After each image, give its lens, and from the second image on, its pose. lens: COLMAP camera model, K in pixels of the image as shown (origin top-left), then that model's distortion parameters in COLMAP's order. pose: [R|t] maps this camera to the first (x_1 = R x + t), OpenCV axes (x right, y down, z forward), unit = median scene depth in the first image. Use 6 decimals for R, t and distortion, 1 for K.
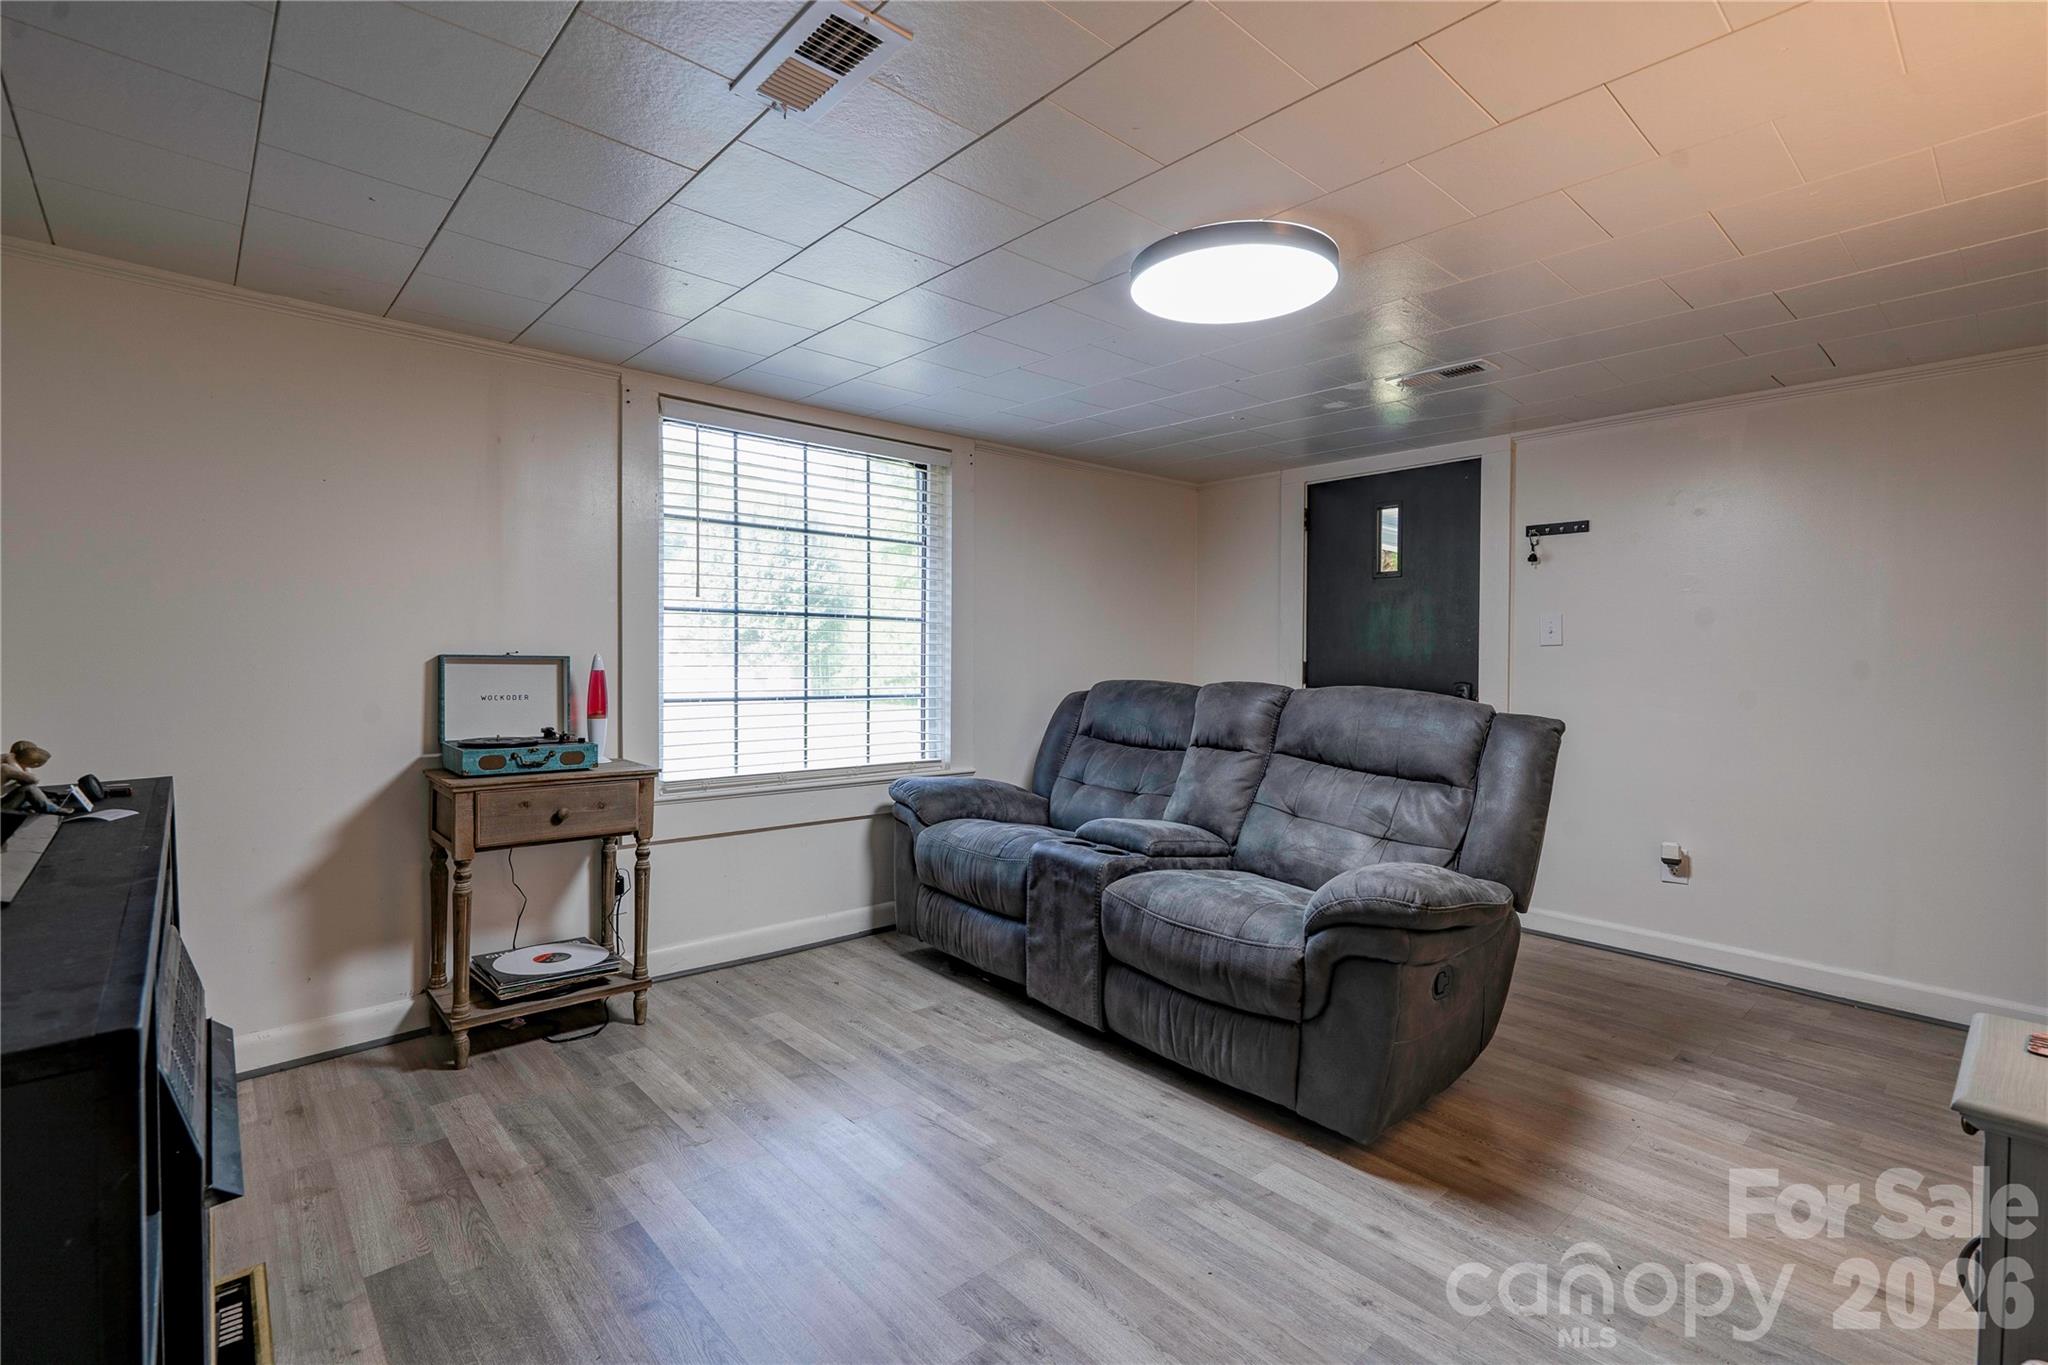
lens RADIAL K [[941.1, 0, 1004.8], [0, 941.1, 678.1], [0, 0, 1]] dist [-0.010166, 0.011891]
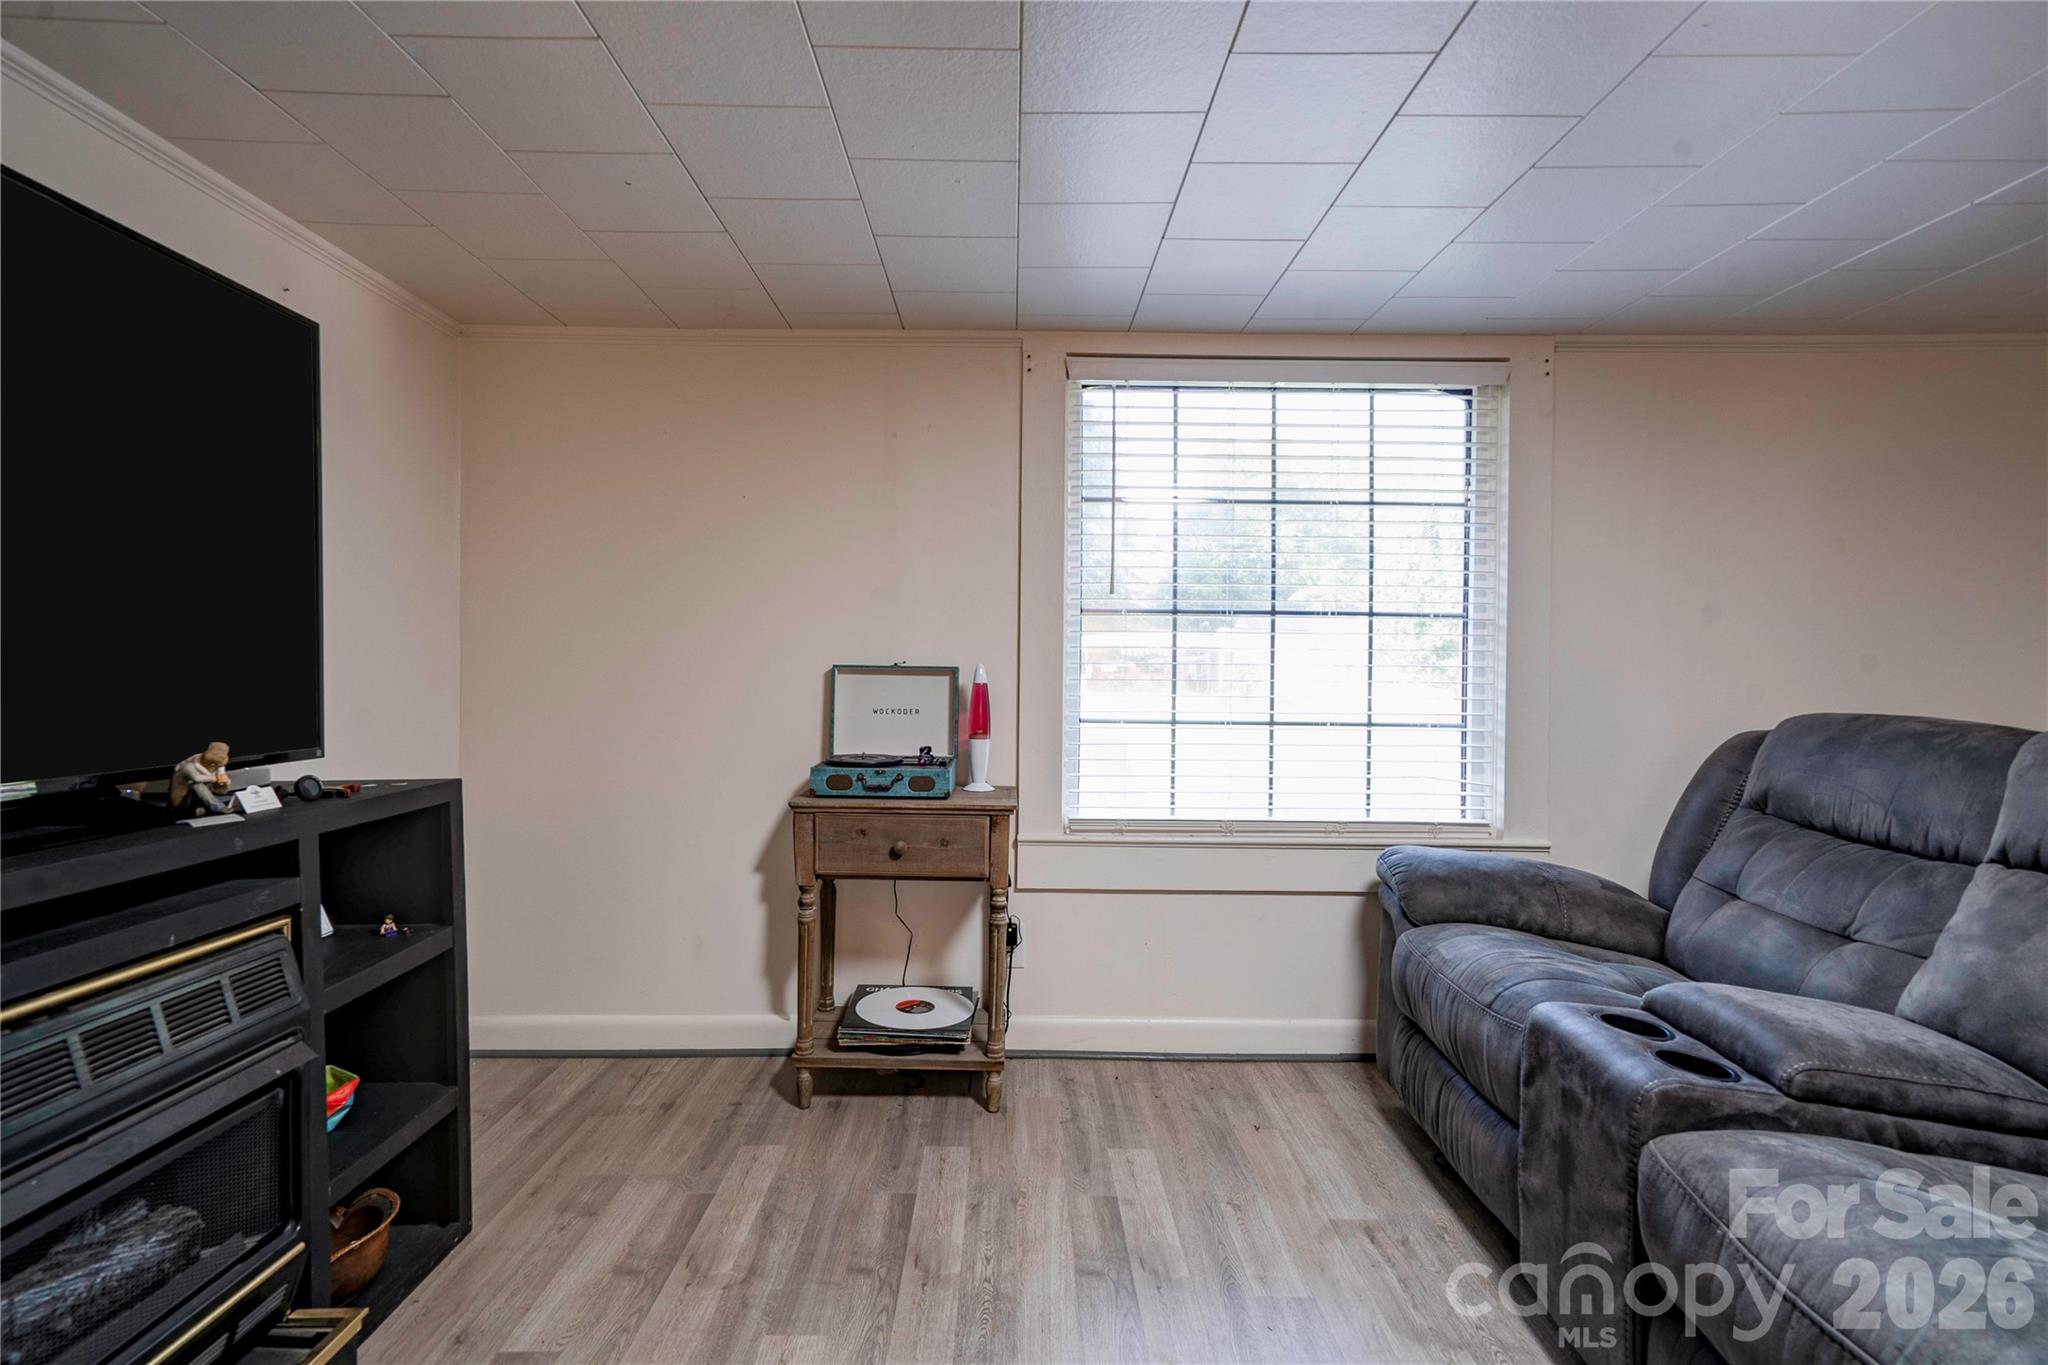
lens RADIAL K [[941.1, 0, 1004.8], [0, 941.1, 678.1], [0, 0, 1]] dist [-0.010166, 0.011891]
pose [[0.748208, 0.007277, -0.663424, 0.146181], [-0.018665, 0.999775, -0.010084, -0.004403], [0.663202, 0.019928, 0.748175, 0.335907]]
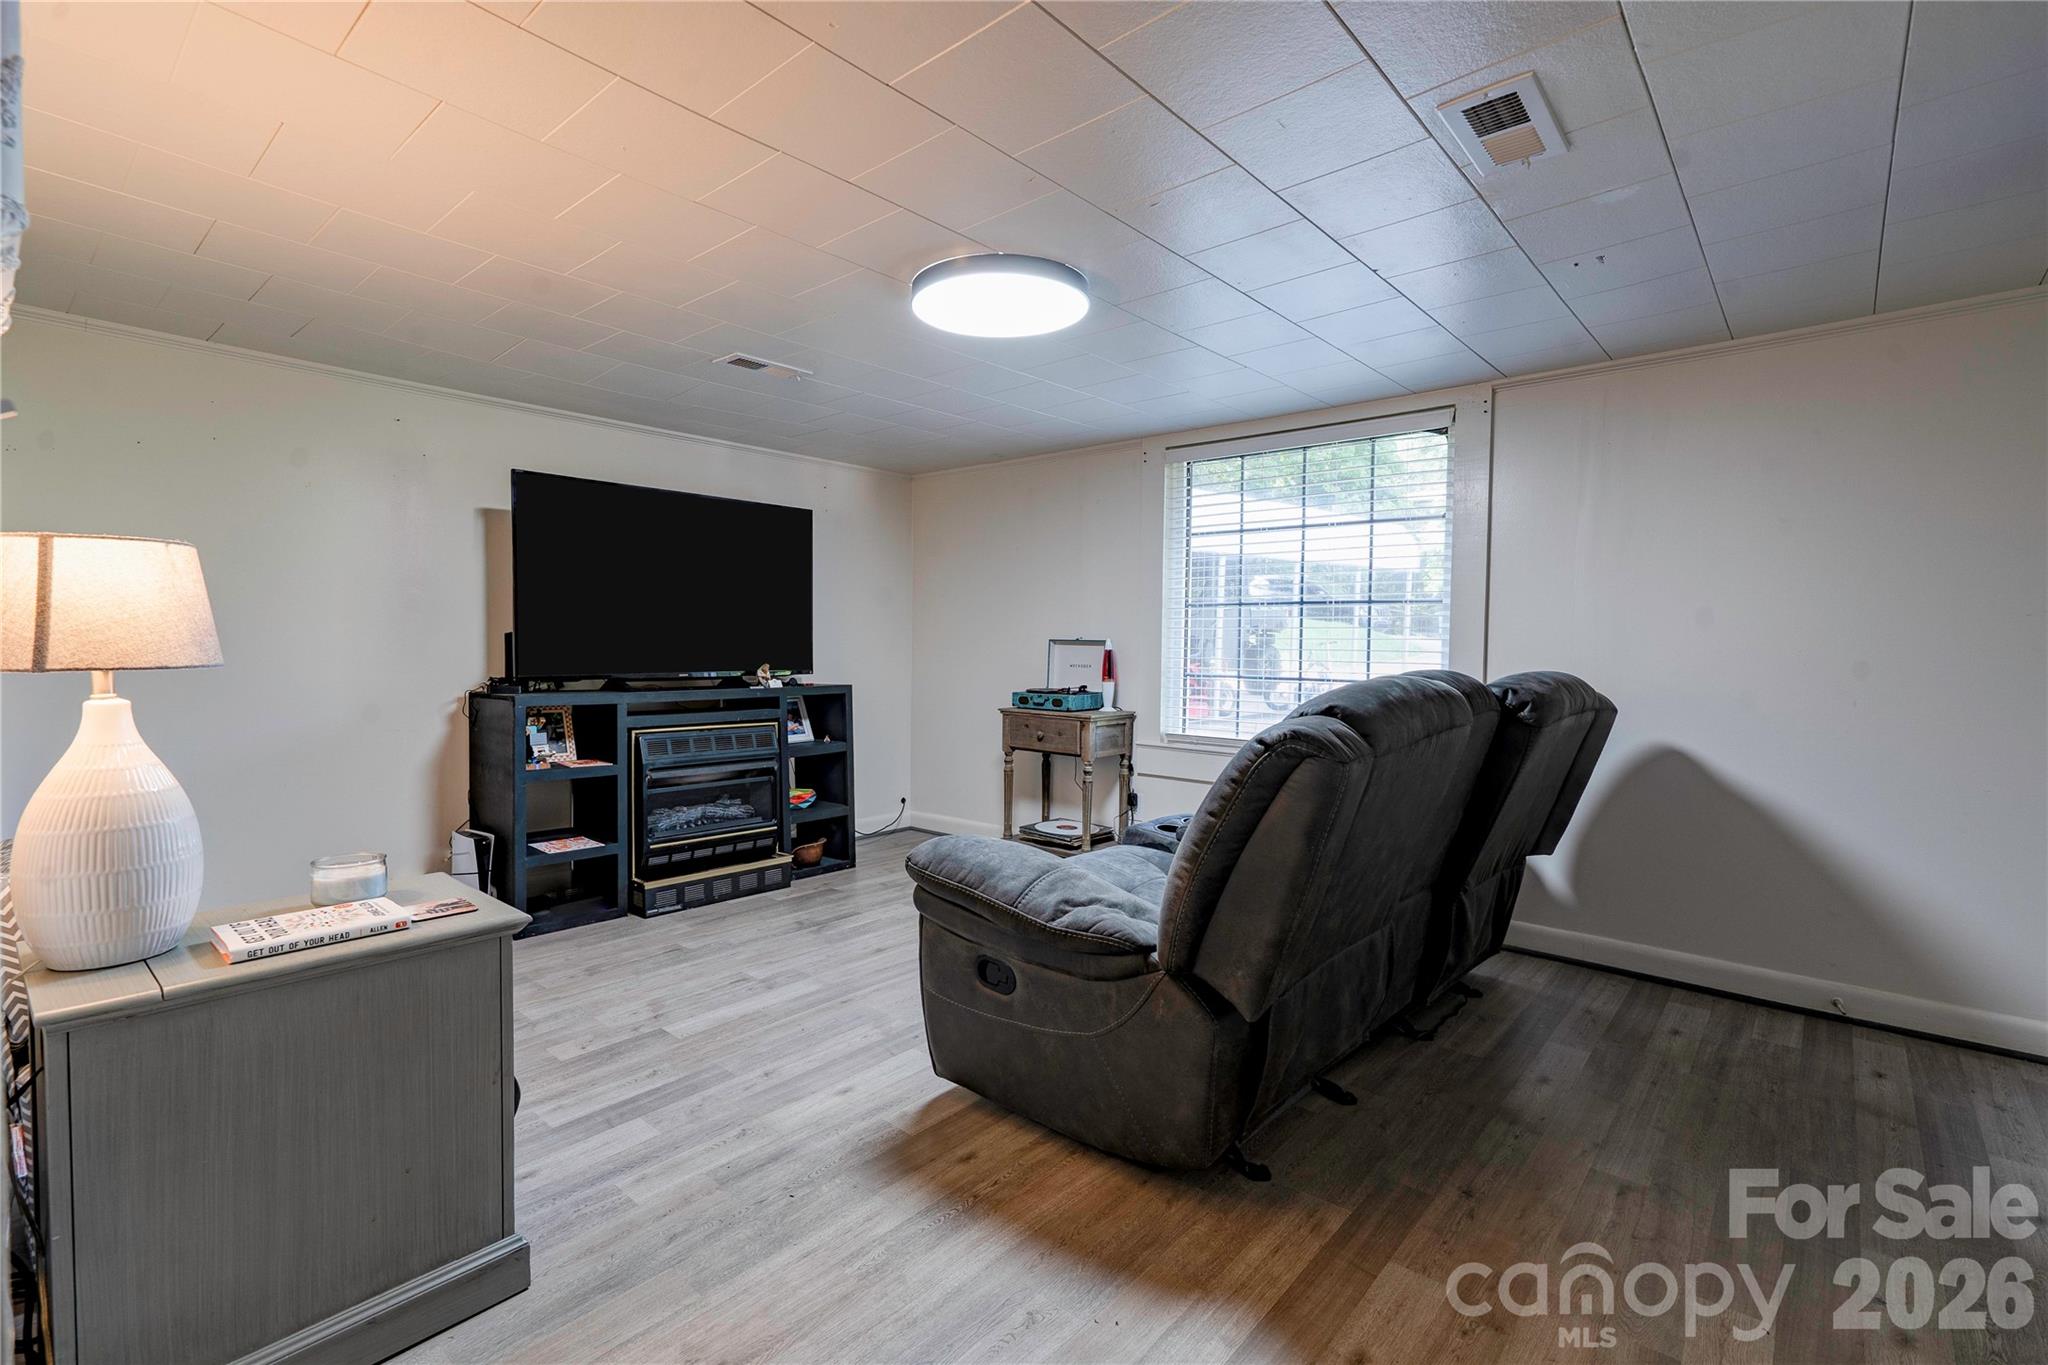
lens RADIAL K [[941.1, 0, 1004.8], [0, 941.1, 678.1], [0, 0, 1]] dist [-0.010166, 0.011891]
pose [[0.114503, 0.035735, -0.992780, 0.958298], [-0.030783, 0.999001, 0.032409, -0.006262], [0.992946, 0.026850, 0.115488, 0.608947]]
